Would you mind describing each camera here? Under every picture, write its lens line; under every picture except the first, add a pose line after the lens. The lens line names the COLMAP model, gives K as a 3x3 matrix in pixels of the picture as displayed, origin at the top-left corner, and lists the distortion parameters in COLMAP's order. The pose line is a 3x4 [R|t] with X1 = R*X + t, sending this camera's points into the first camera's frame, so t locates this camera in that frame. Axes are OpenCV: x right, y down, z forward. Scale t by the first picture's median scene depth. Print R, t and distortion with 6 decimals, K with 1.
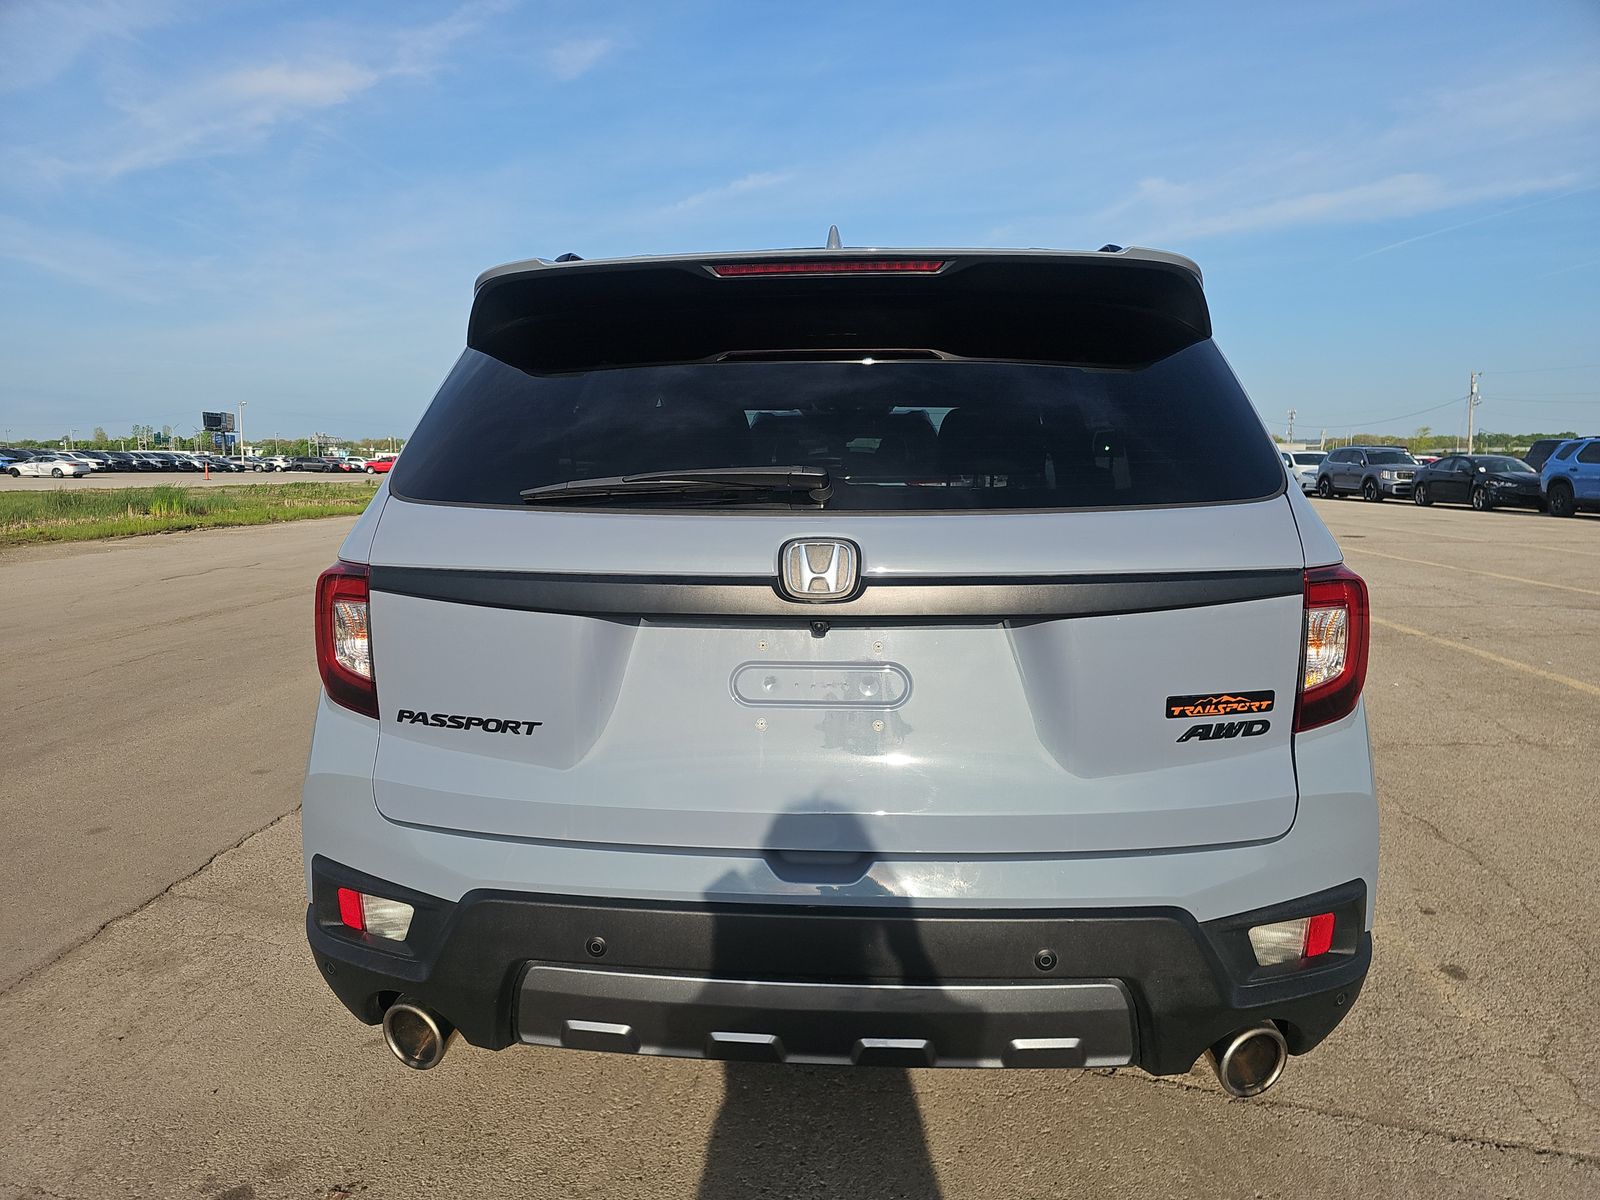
lens RADIAL K [[1077.6, 0, 747.1], [0, 1077.6, 622.5], [0, 0, 1]] dist [0.020241, -0.008184]
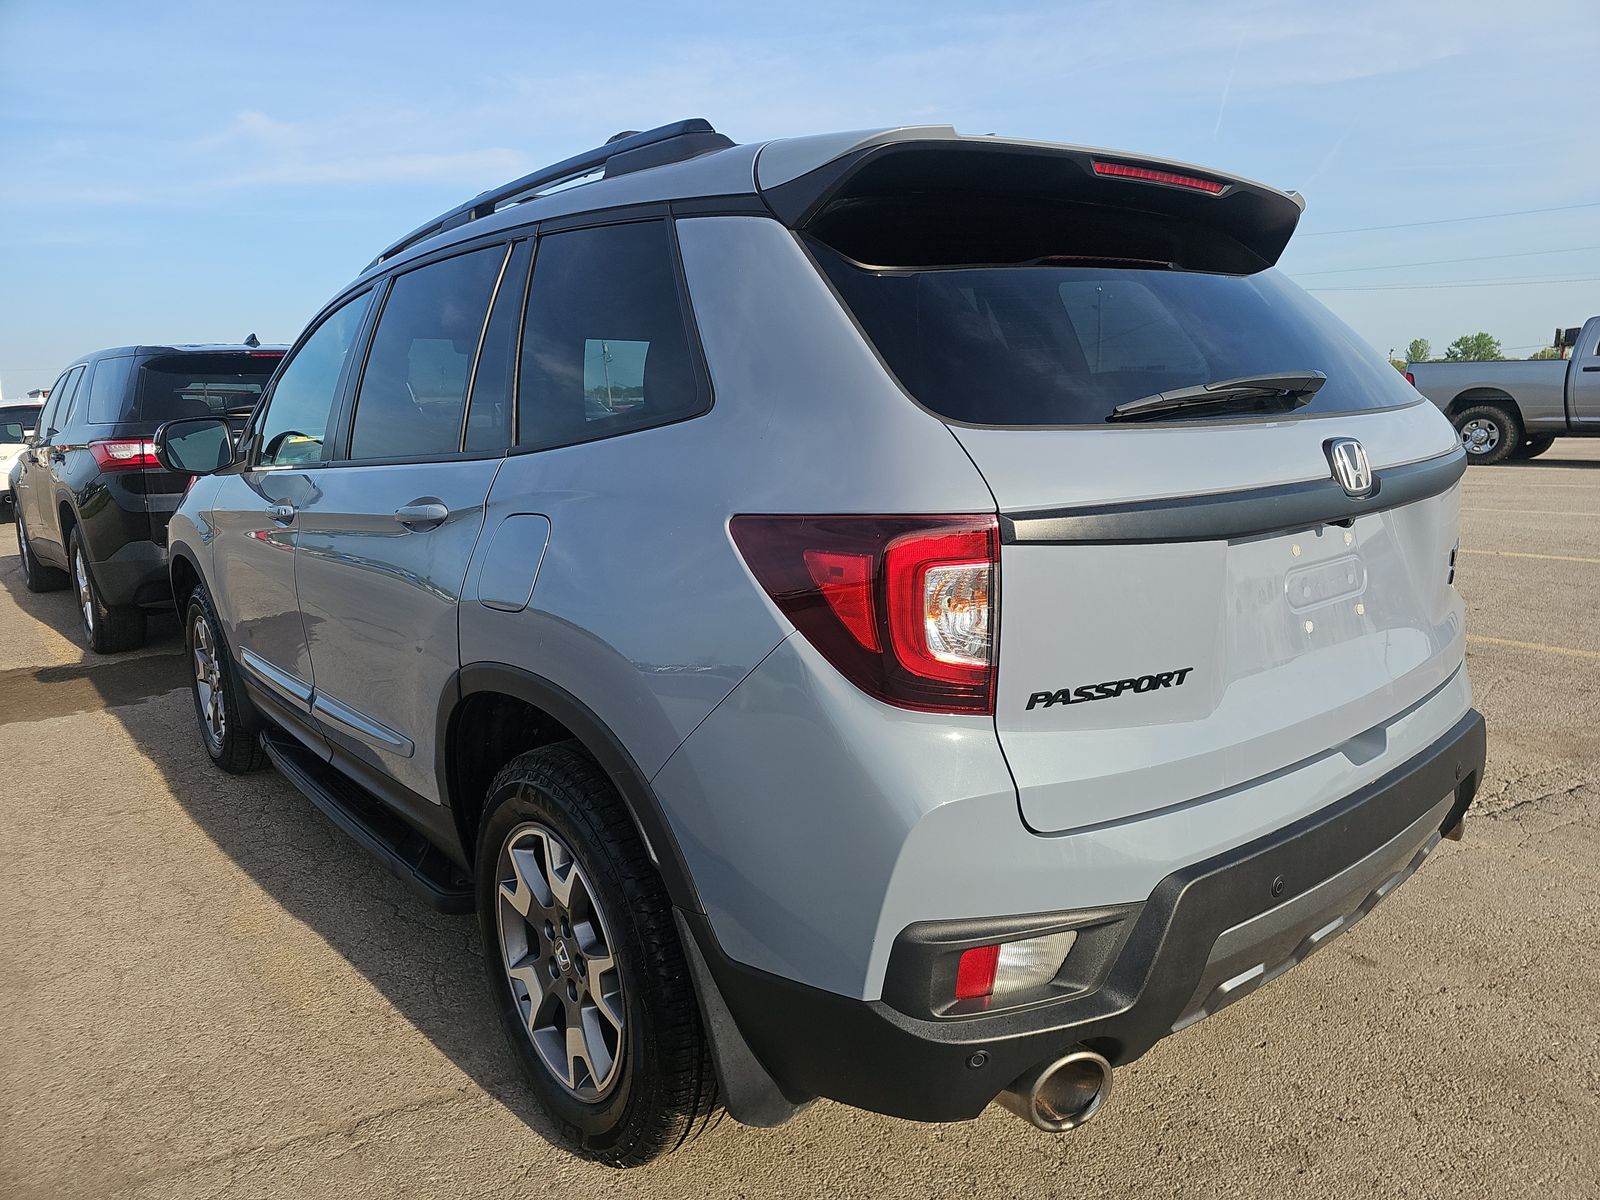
lens RADIAL K [[1077.6, 0, 798.0], [0, 1077.6, 594.3], [0, 0, 1]] dist [0.020241, -0.008184]
pose [[0.719792, -0.148718, 0.678073, -0.959185], [0.134734, 0.988137, 0.073699, -0.070599], [-0.680989, 0.038311, 0.731291, 0.541076]]
